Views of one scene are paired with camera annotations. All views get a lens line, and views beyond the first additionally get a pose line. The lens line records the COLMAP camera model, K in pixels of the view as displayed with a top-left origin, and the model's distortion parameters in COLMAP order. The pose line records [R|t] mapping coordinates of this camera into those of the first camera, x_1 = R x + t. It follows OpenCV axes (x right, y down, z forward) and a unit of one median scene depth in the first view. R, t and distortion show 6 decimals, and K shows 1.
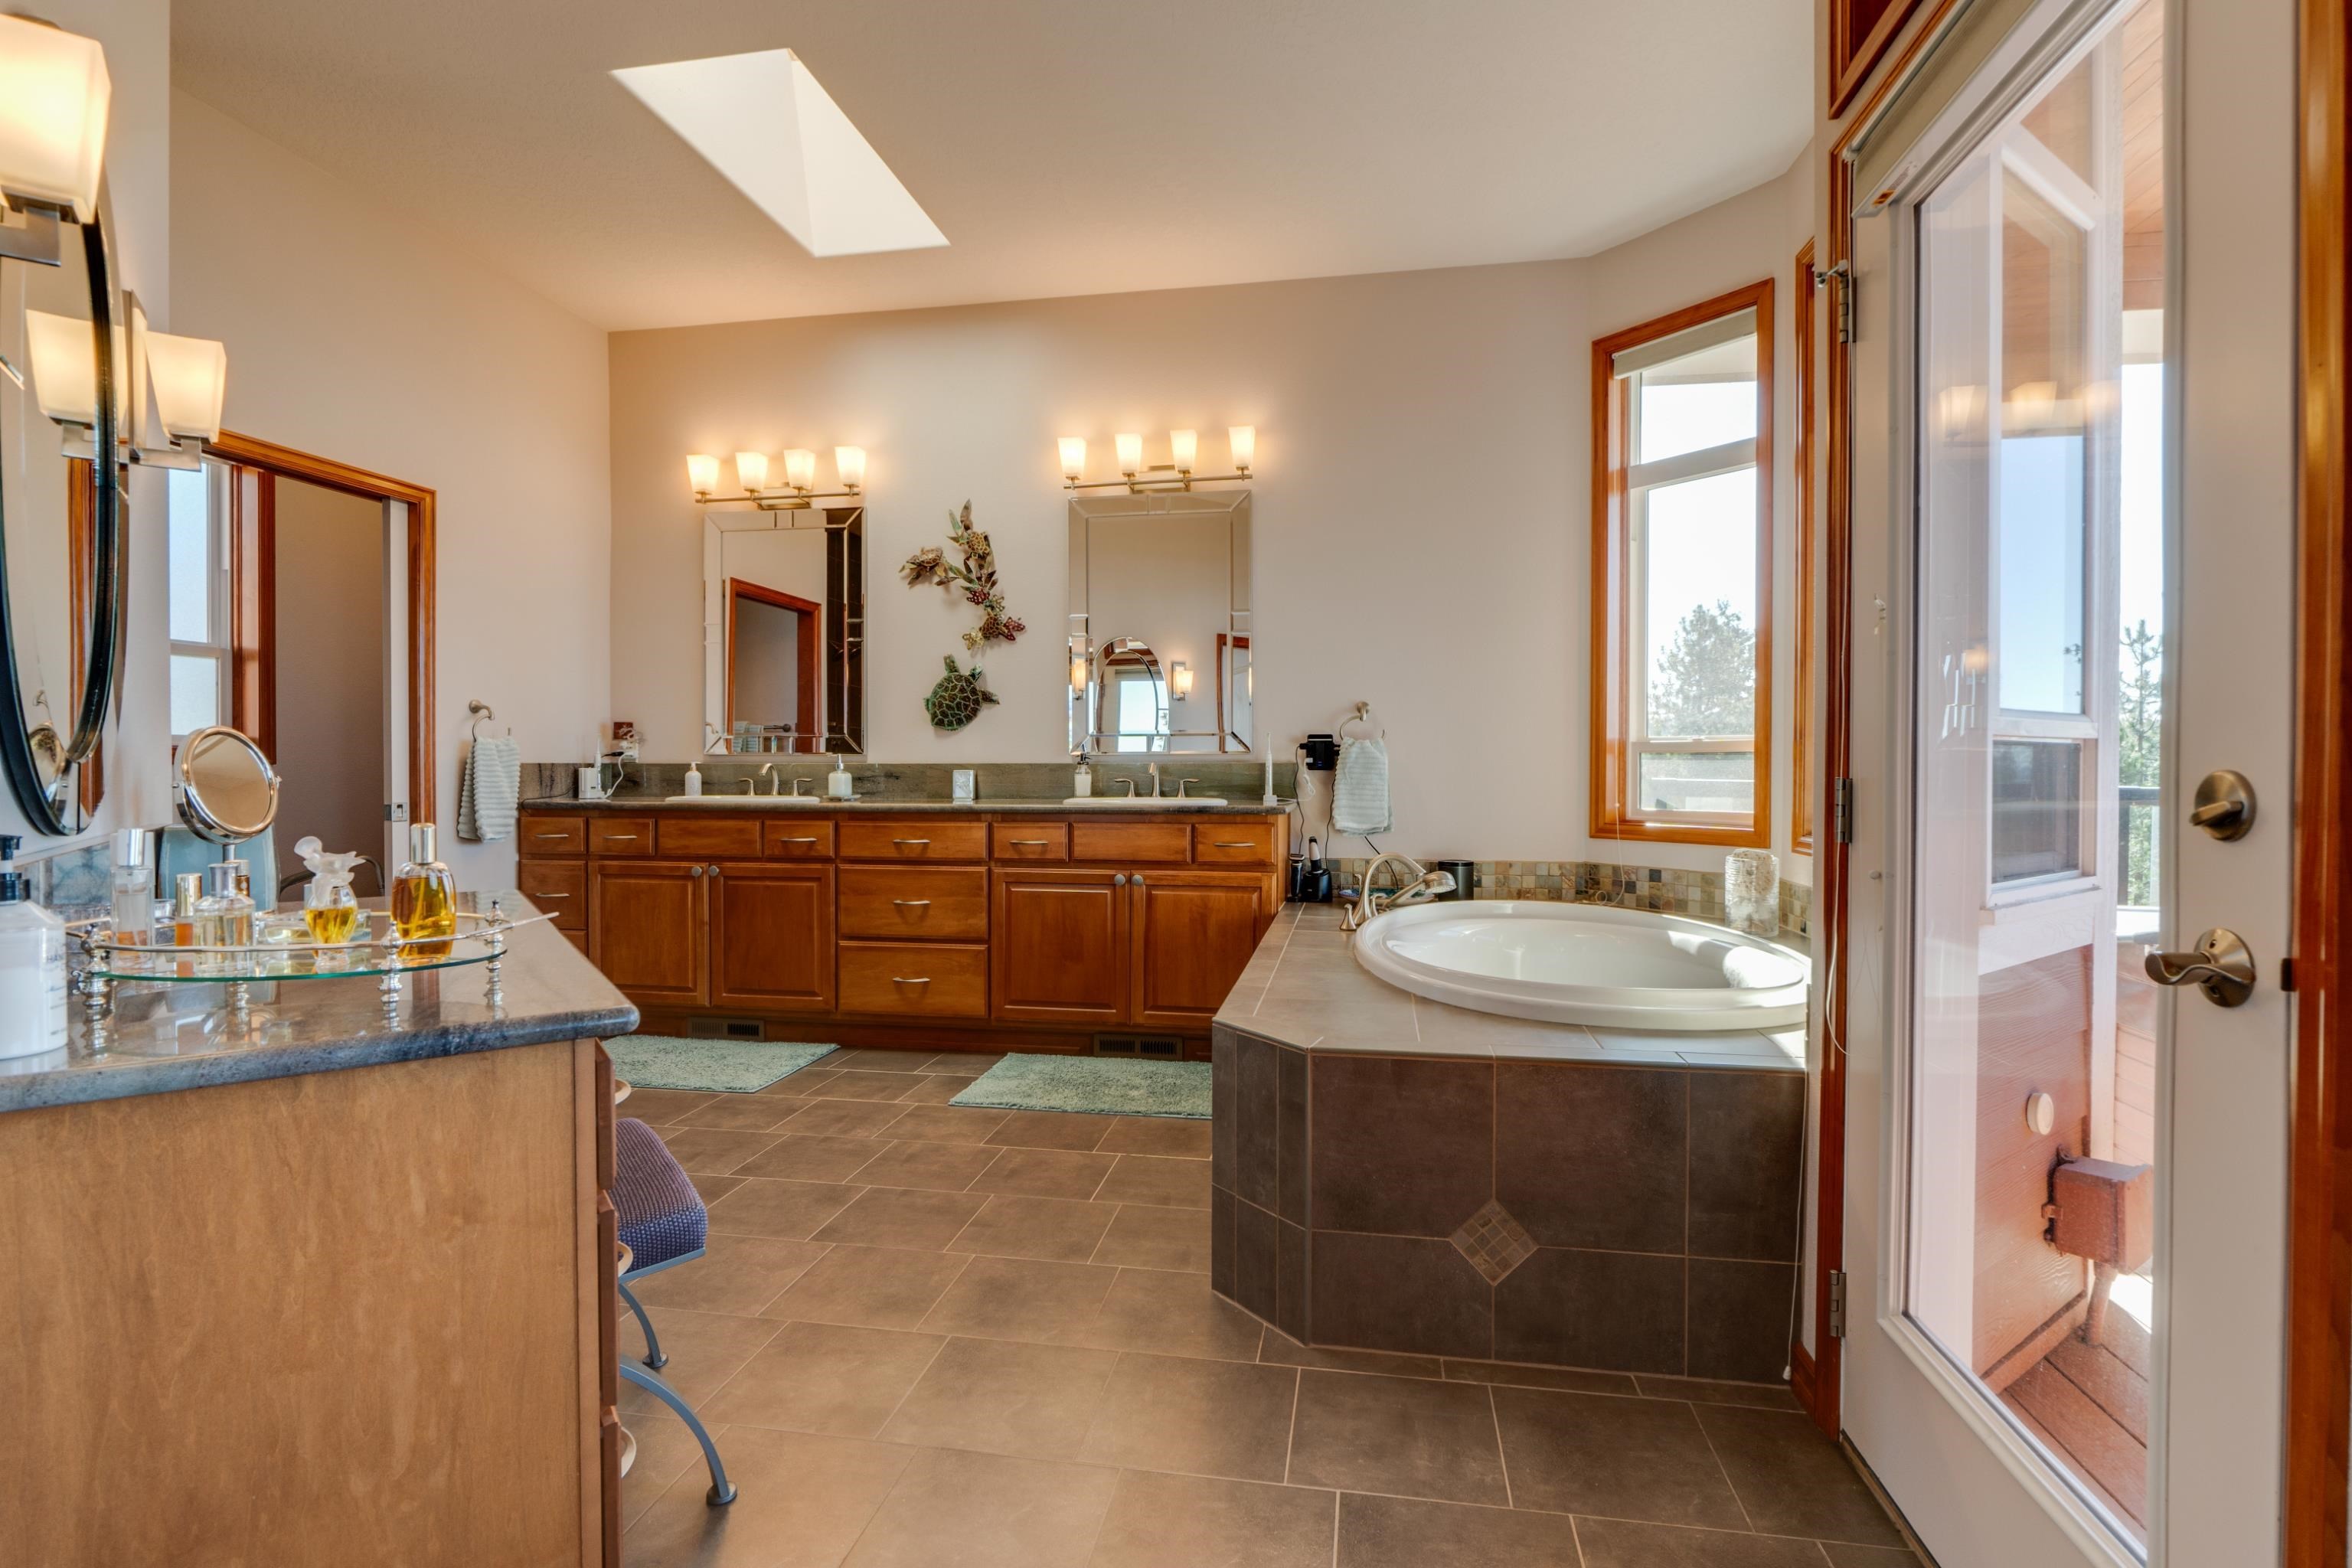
lens RADIAL K [[1072.3, 0, 1179.7], [0, 1072.3, 774.0], [0, 0, 1]] dist [-0.008069, -0.000071]
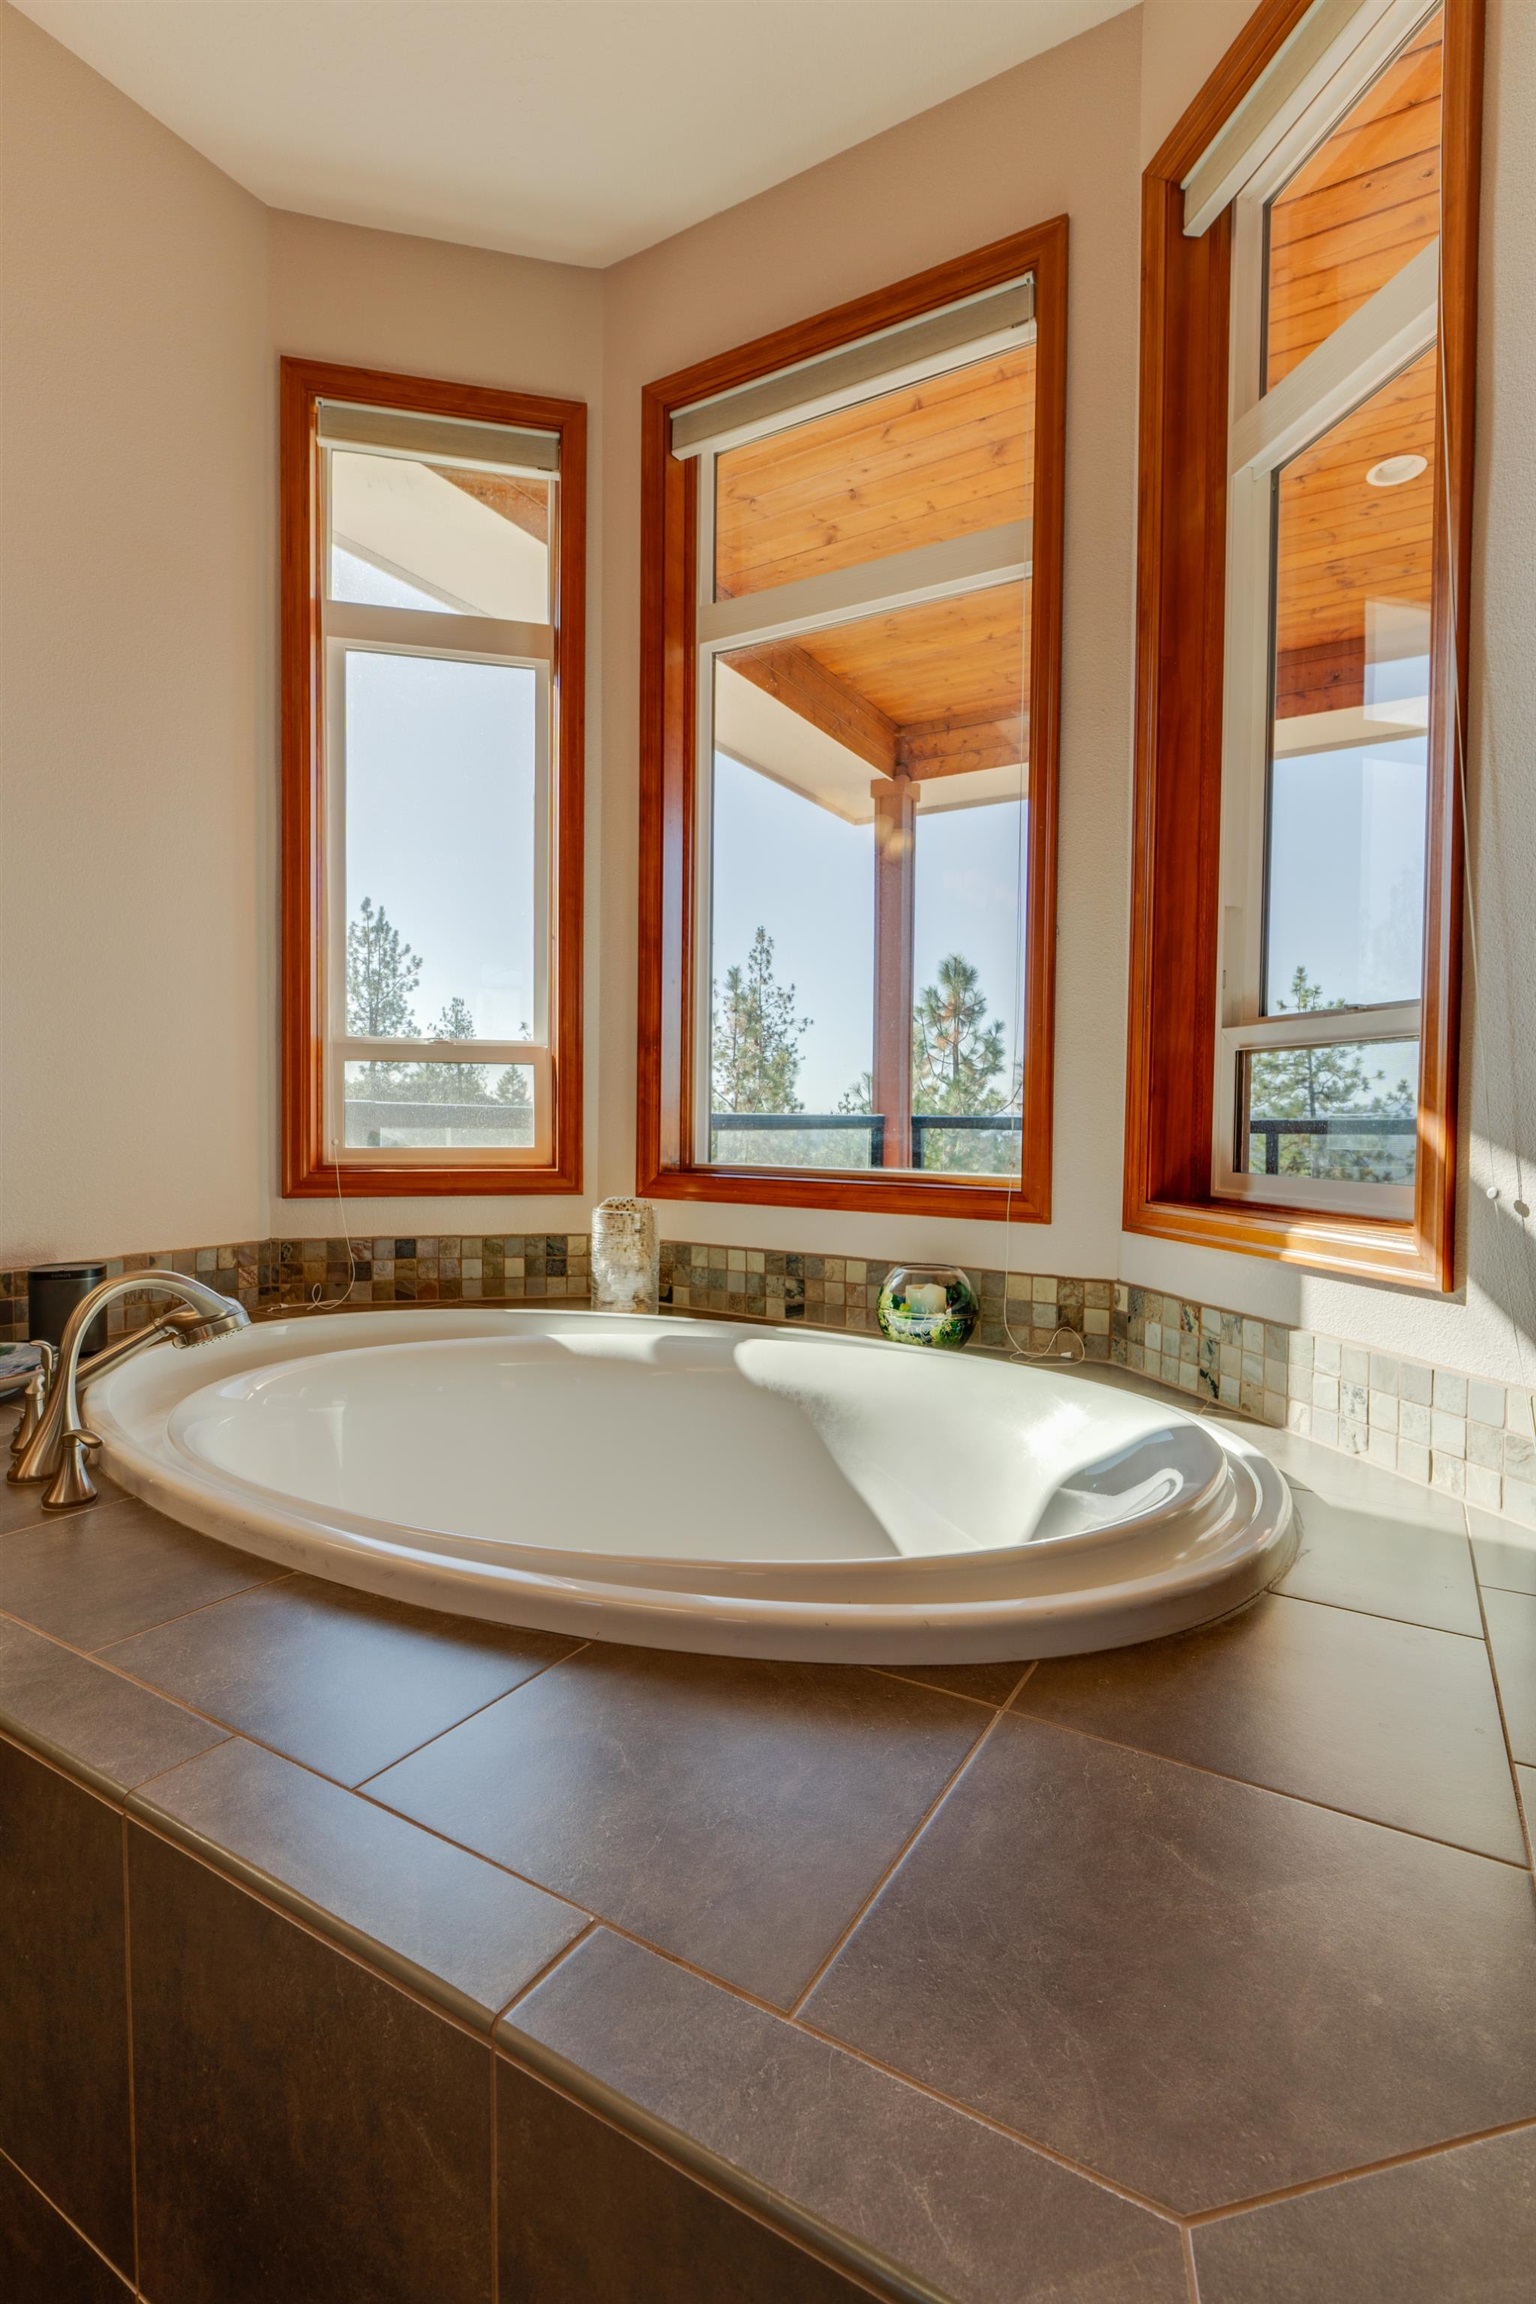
lens RADIAL K [[1050.4, 0, 755.8], [0, 1050.4, 1144.3], [0, 0, 1]] dist [-0.008069, -0.000071]
pose [[0.382543, -0.026648, 0.923553, -0.056438], [0.001296, 0.999598, 0.028306, 0.013344], [-0.923937, -0.009631, 0.382424, 0.532733]]
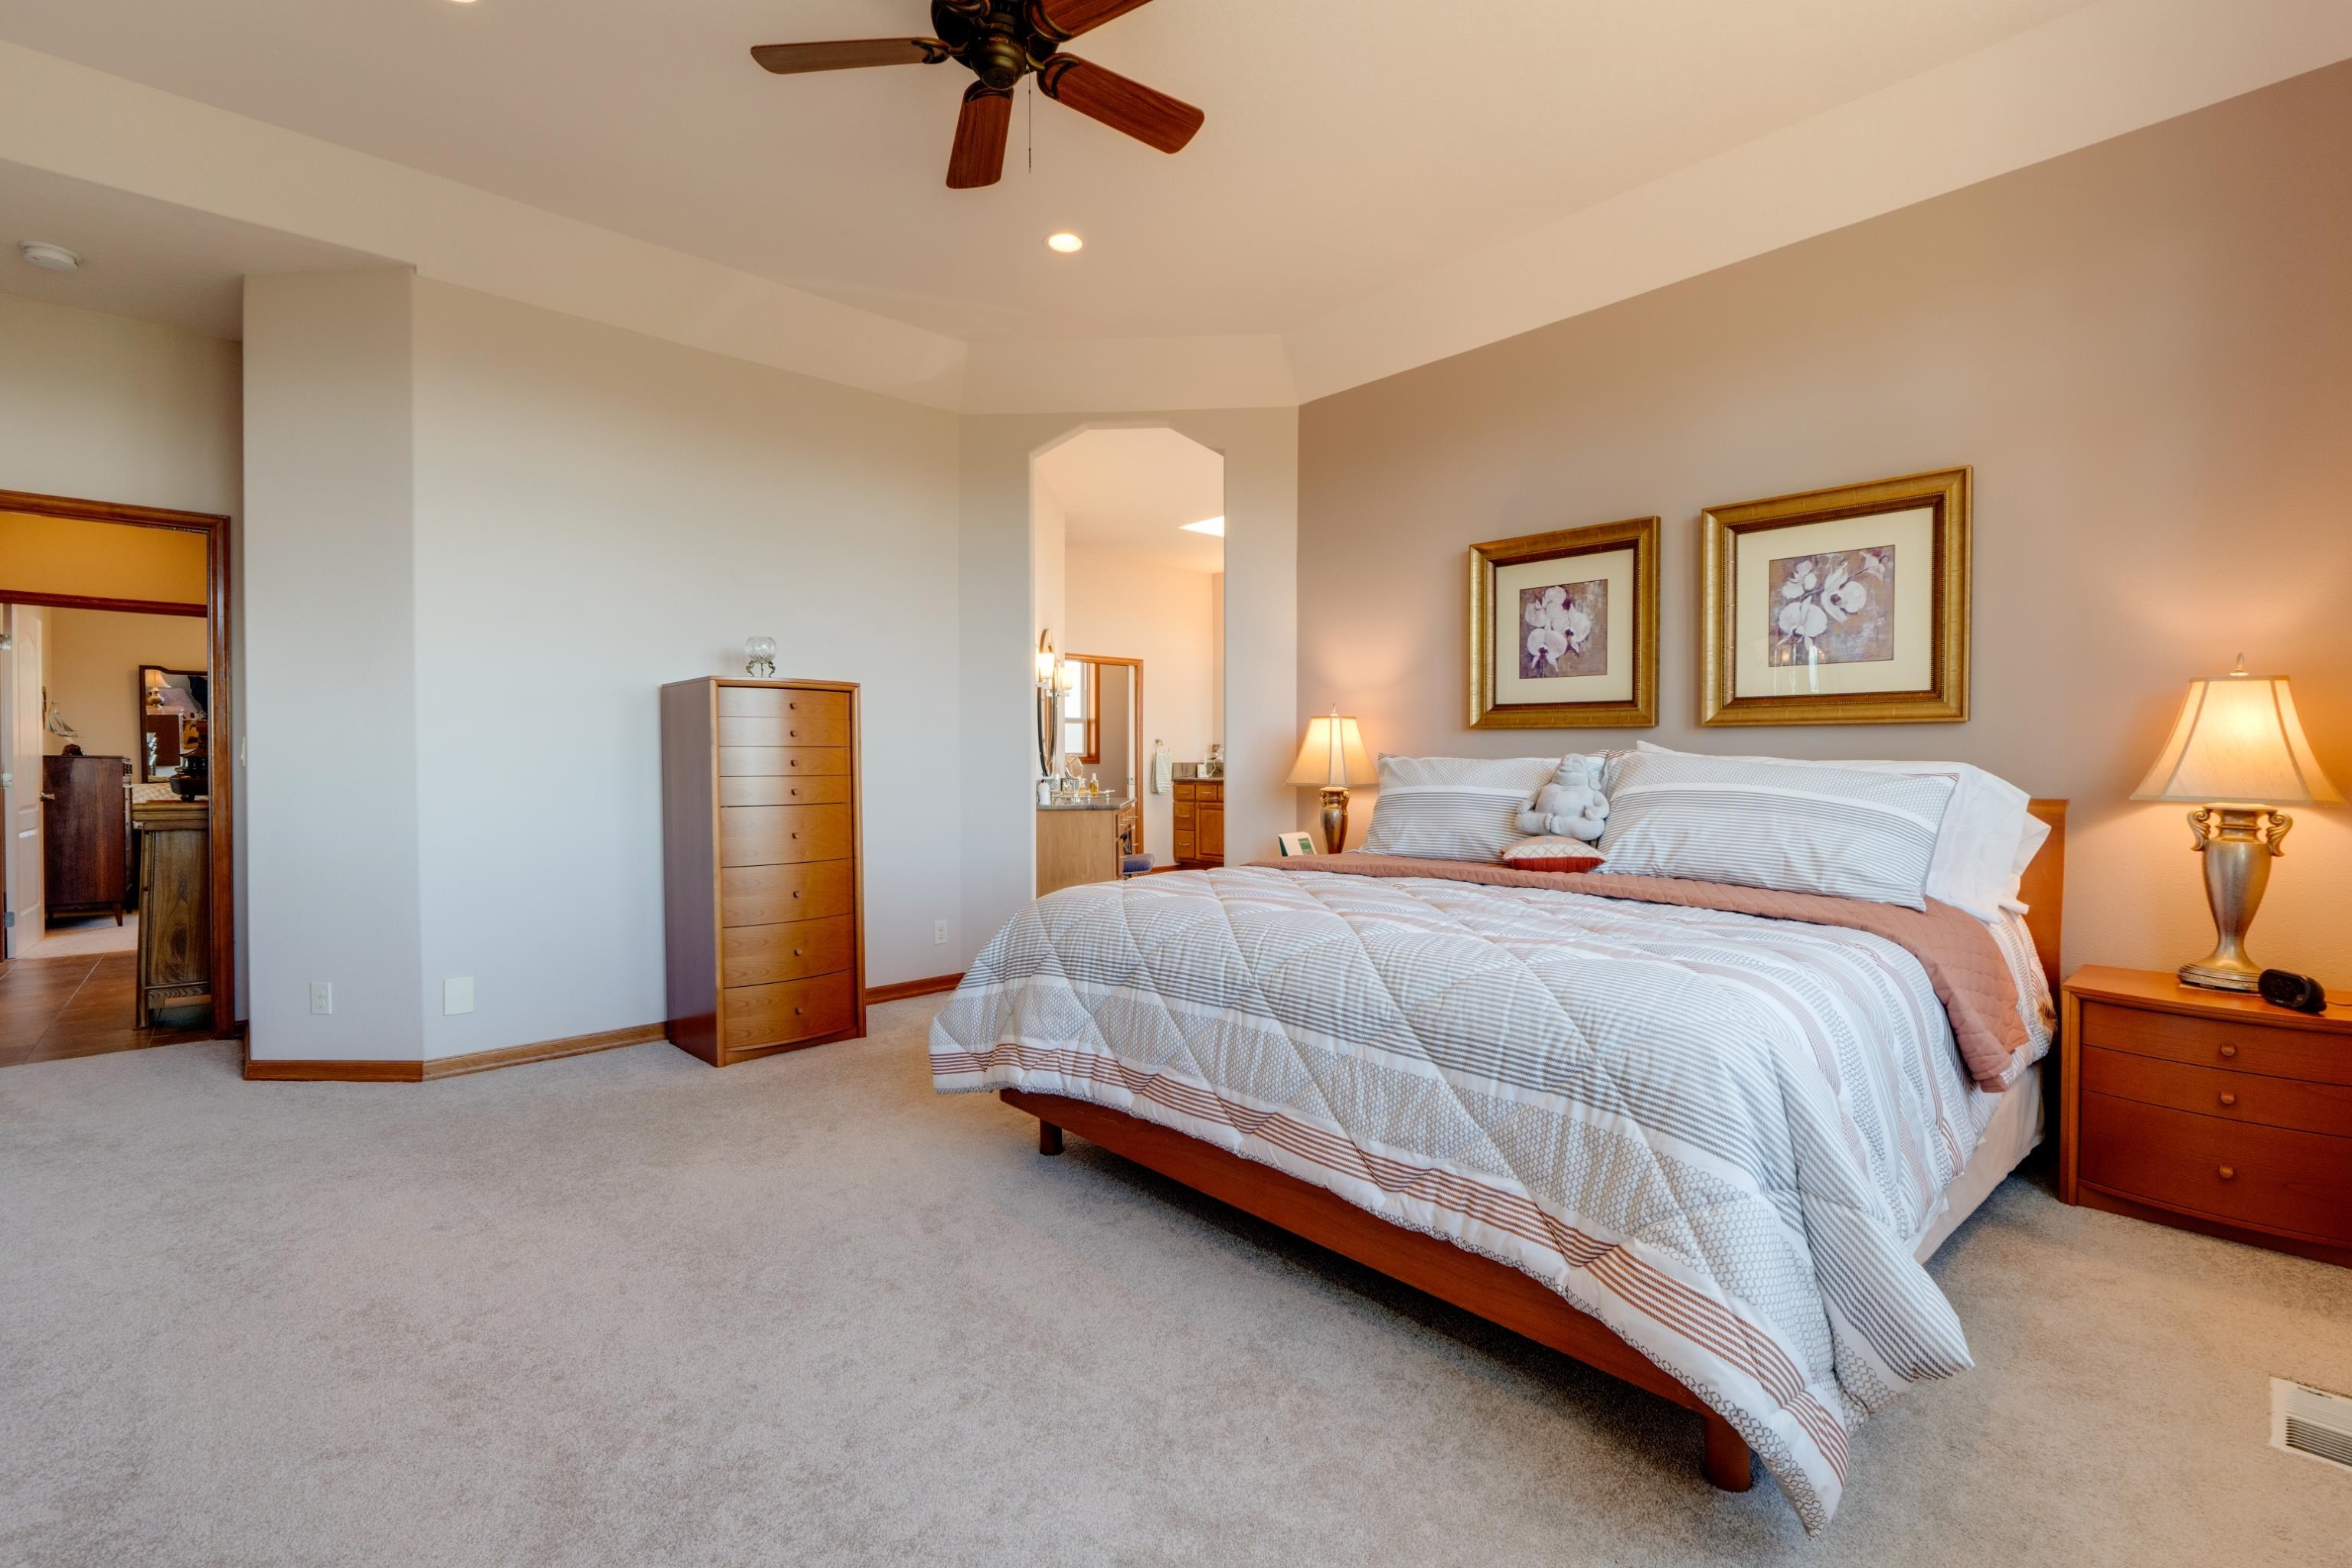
lens RADIAL K [[1029.6, 0, 1188.9], [0, 1029.6, 770.6], [0, 0, 1]] dist [0.002569, 0.000781]
pose [[0.793065, 0.002732, -0.609130, 0.943962], [-0.003682, 0.999993, -0.000309, 0.009966], [0.609125, 0.002488, 0.793070, -0.947630]]
